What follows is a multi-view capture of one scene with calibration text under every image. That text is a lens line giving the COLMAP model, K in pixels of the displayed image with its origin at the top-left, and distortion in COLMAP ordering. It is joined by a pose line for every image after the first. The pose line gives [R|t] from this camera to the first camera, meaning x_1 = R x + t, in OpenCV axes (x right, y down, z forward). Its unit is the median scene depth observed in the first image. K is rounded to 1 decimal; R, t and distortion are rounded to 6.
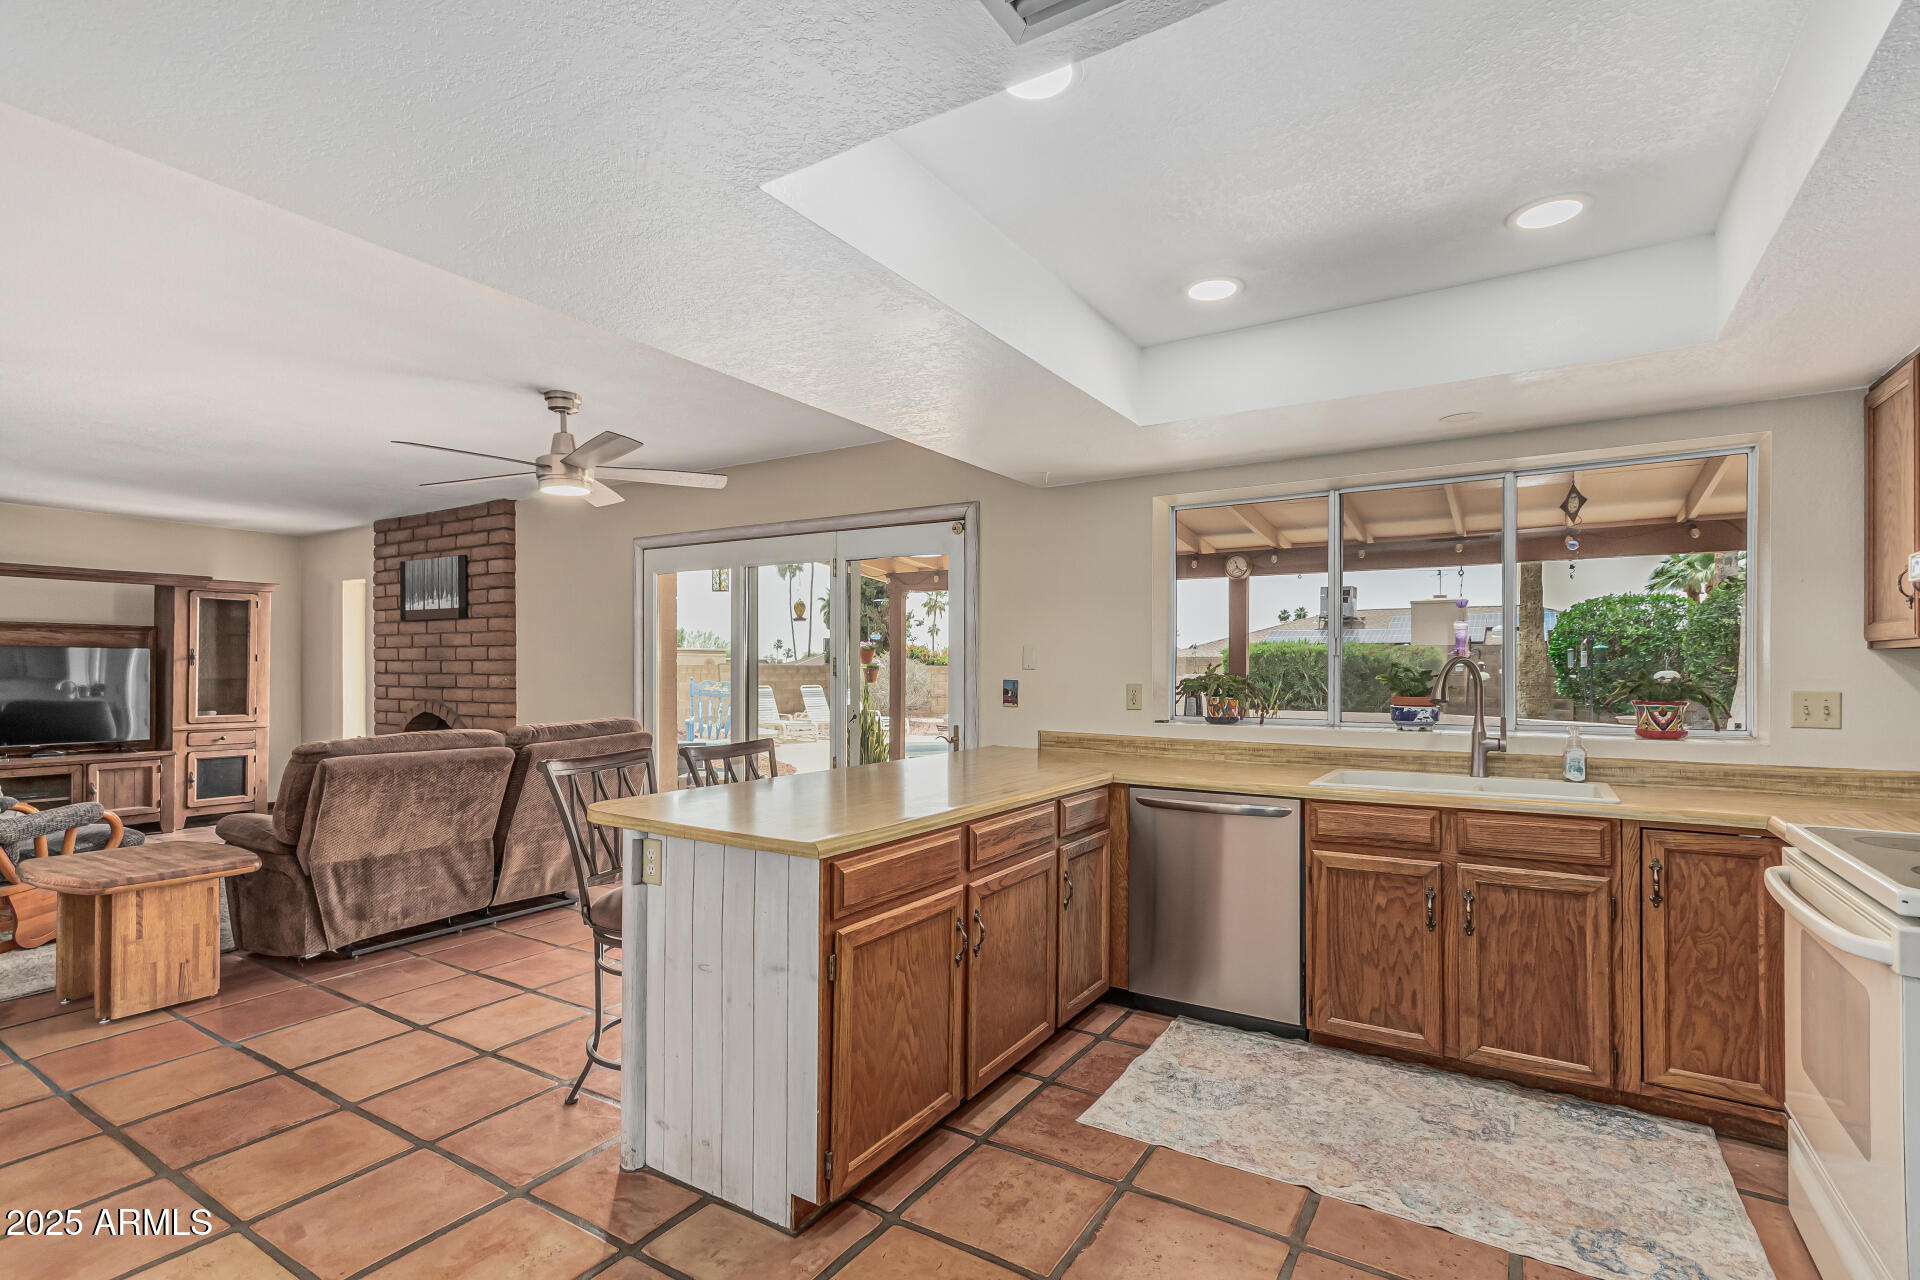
lens RADIAL K [[902.8, 0, 966.5], [0, 902.8, 659.9], [0, 0, 1]] dist [0.001909, 0.000523]
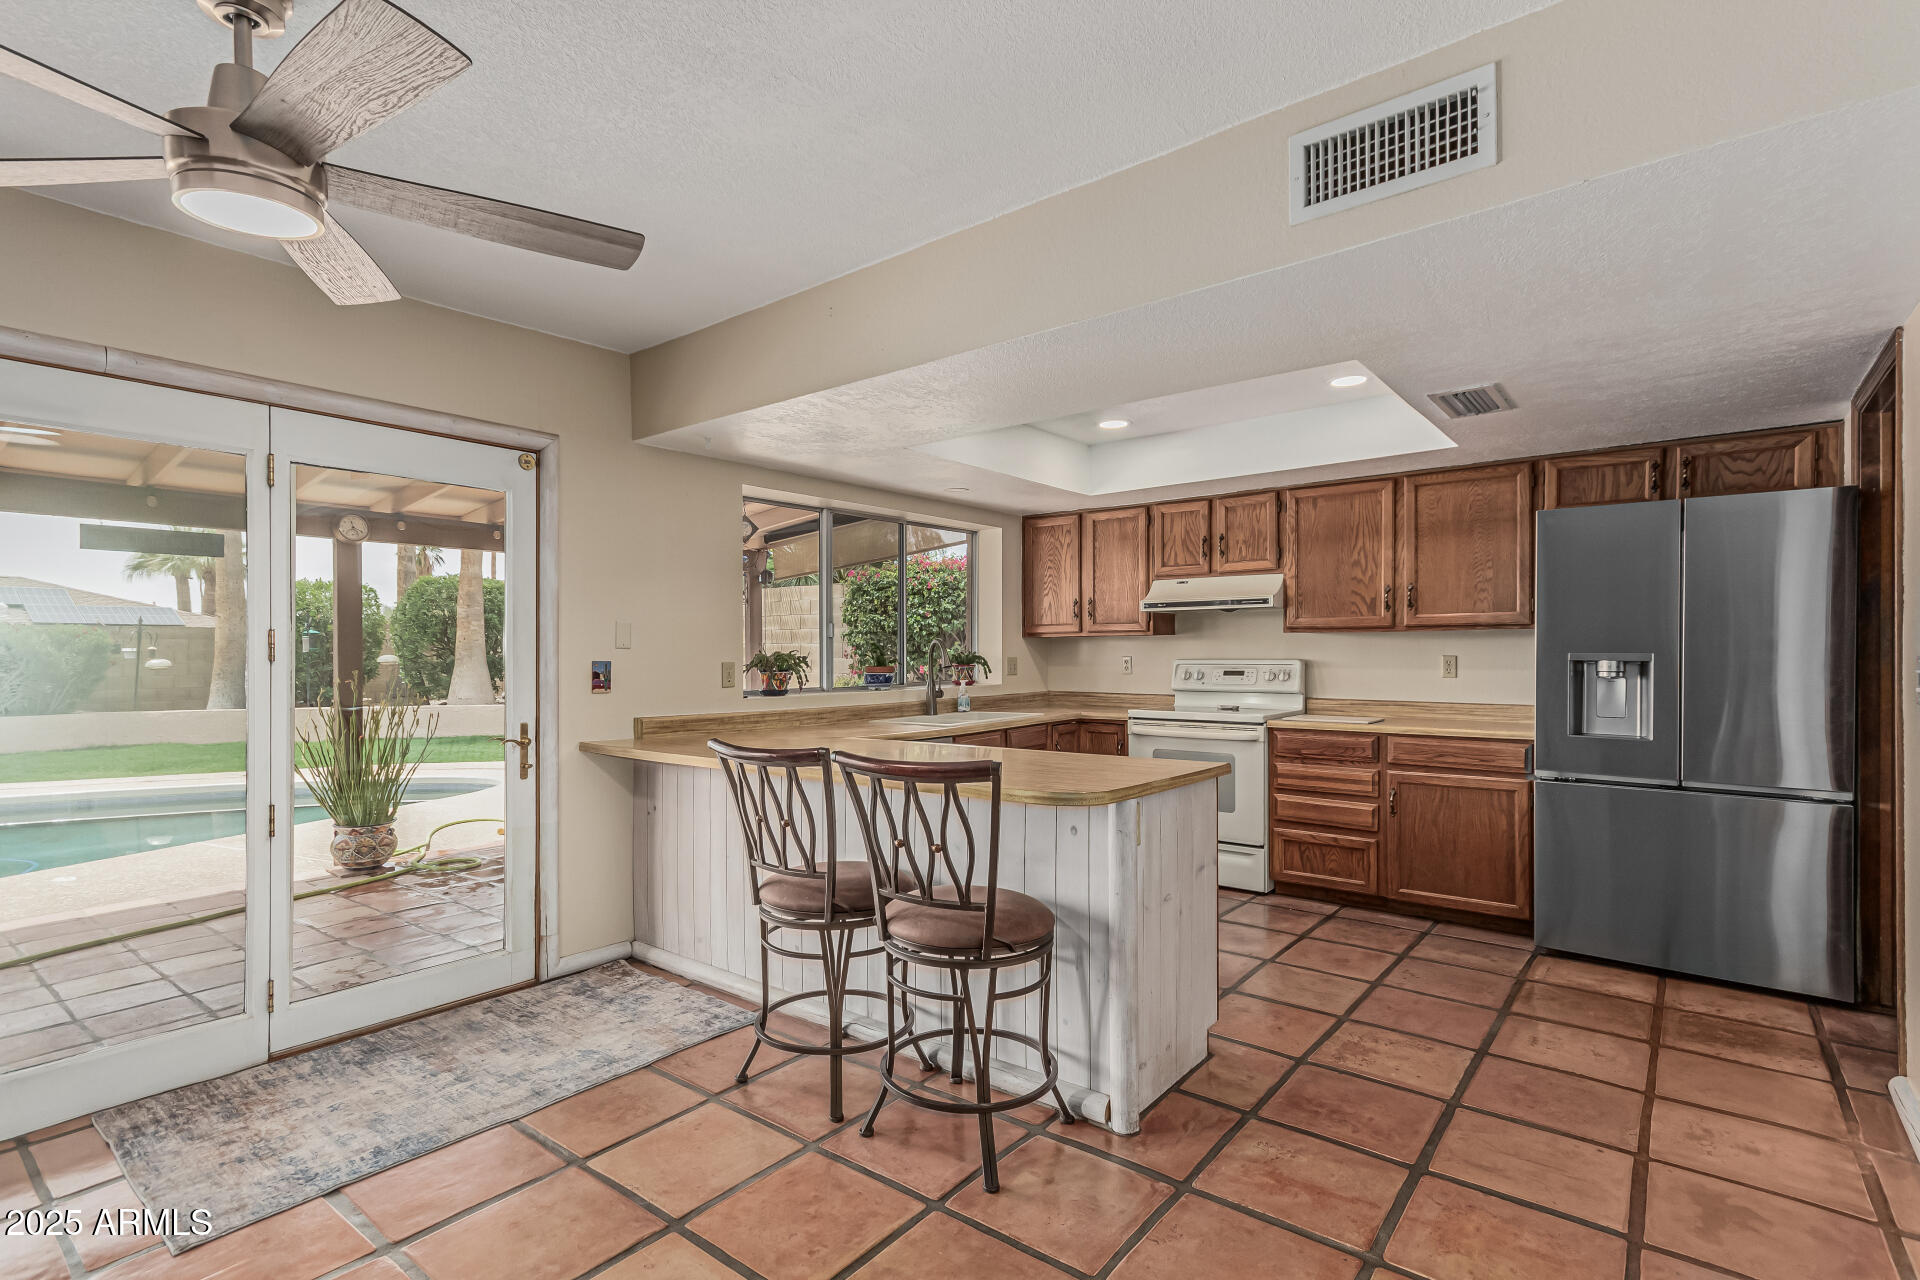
lens RADIAL K [[902.8, 0, 973.8], [0, 902.8, 645.5], [0, 0, 1]] dist [0.001909, 0.000523]
pose [[0.115418, 0.004154, 0.993308, -1.086482], [-0.001879, 0.999990, -0.003964, 0.015135], [-0.993315, -0.001409, 0.115425, 0.820895]]
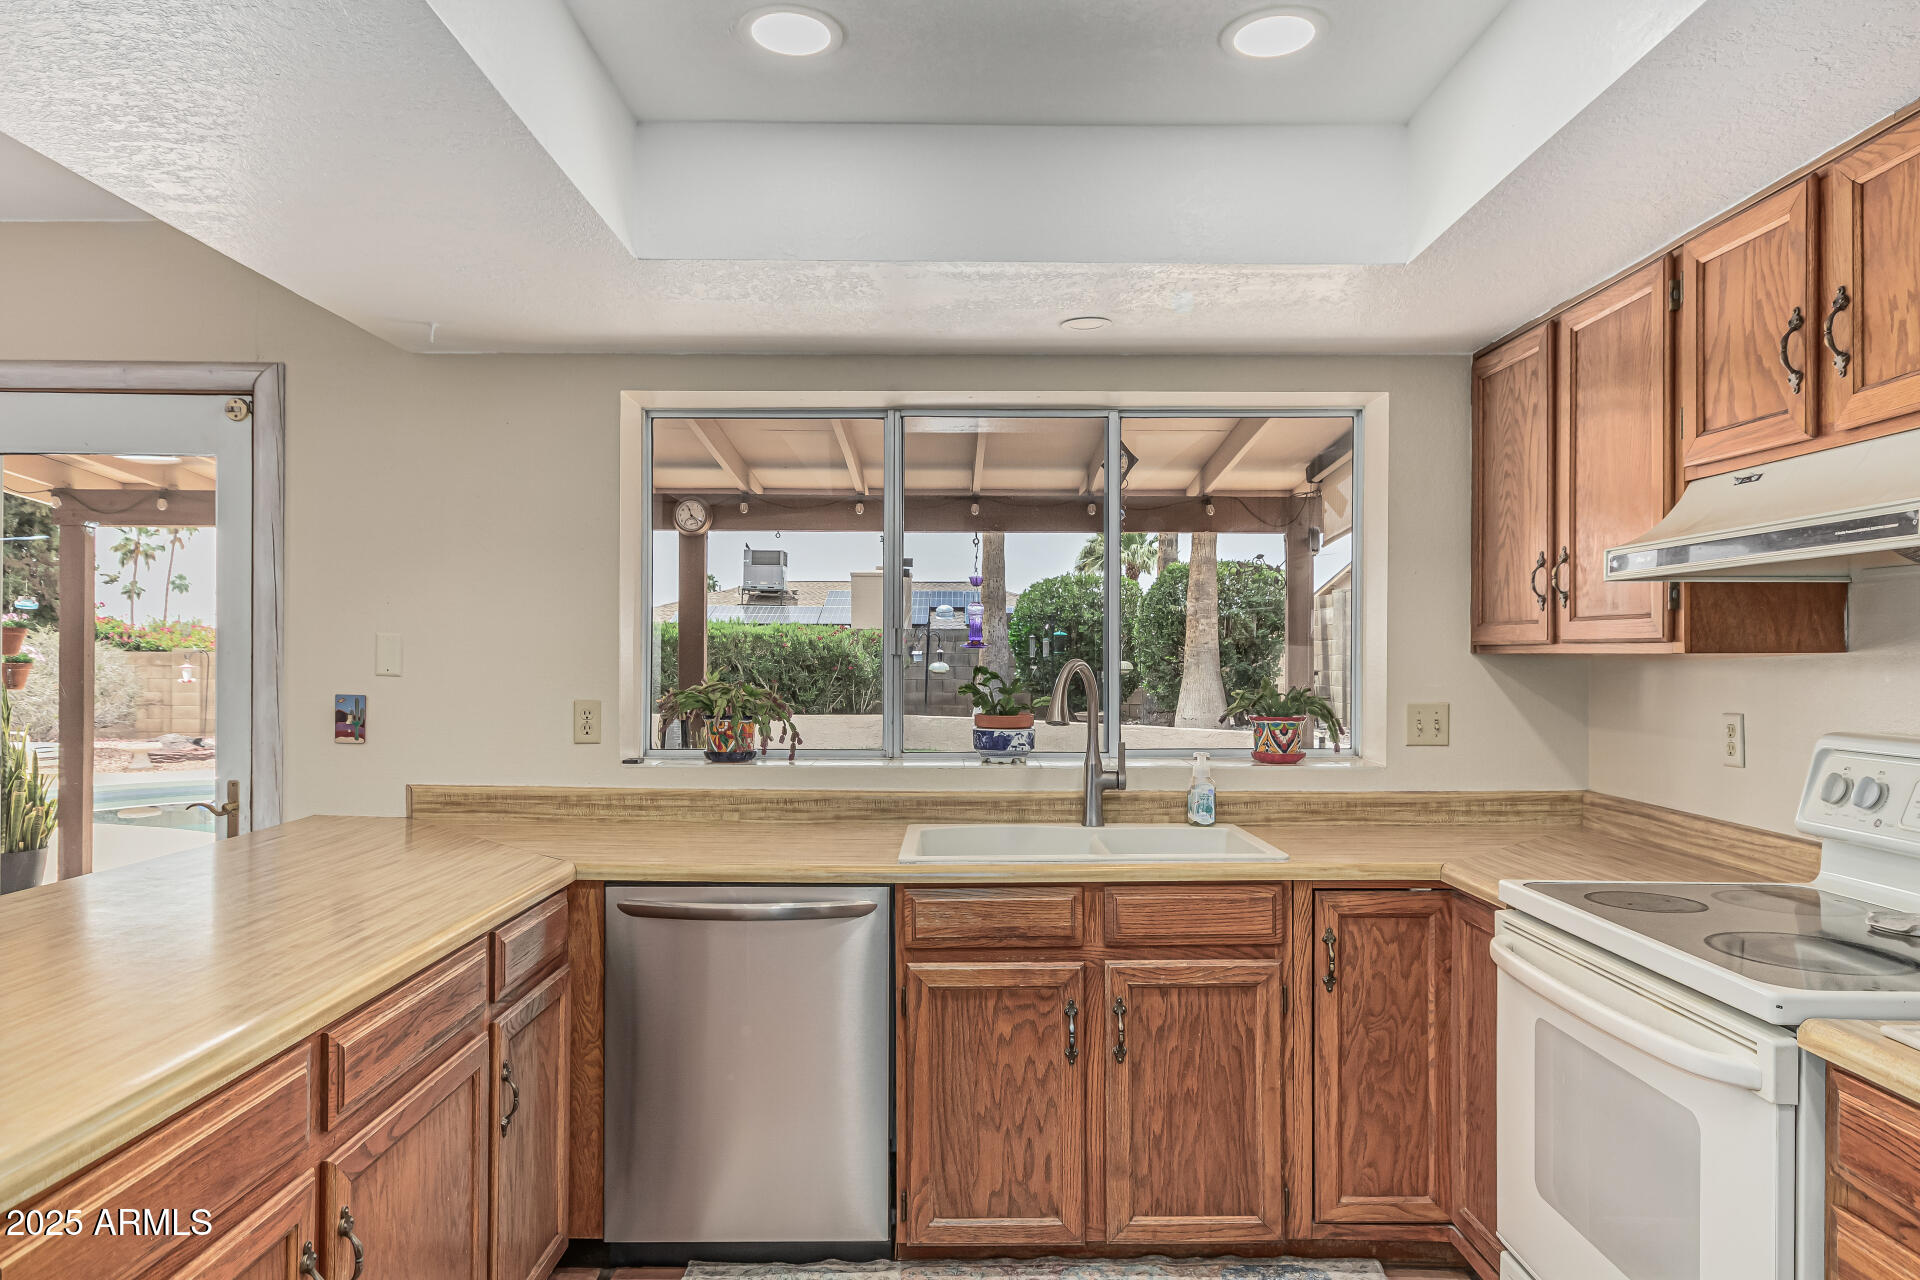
lens RADIAL K [[1219.4, 0, 961.6], [0, 1219.4, 653.4], [0, 0, 1]] dist [0.003121, -0.004339]
pose [[0.846648, 0.002421, 0.532147, -0.046679], [-0.007292, 0.999949, 0.007052, -0.016269], [-0.532103, -0.009851, 0.846622, 0.251490]]
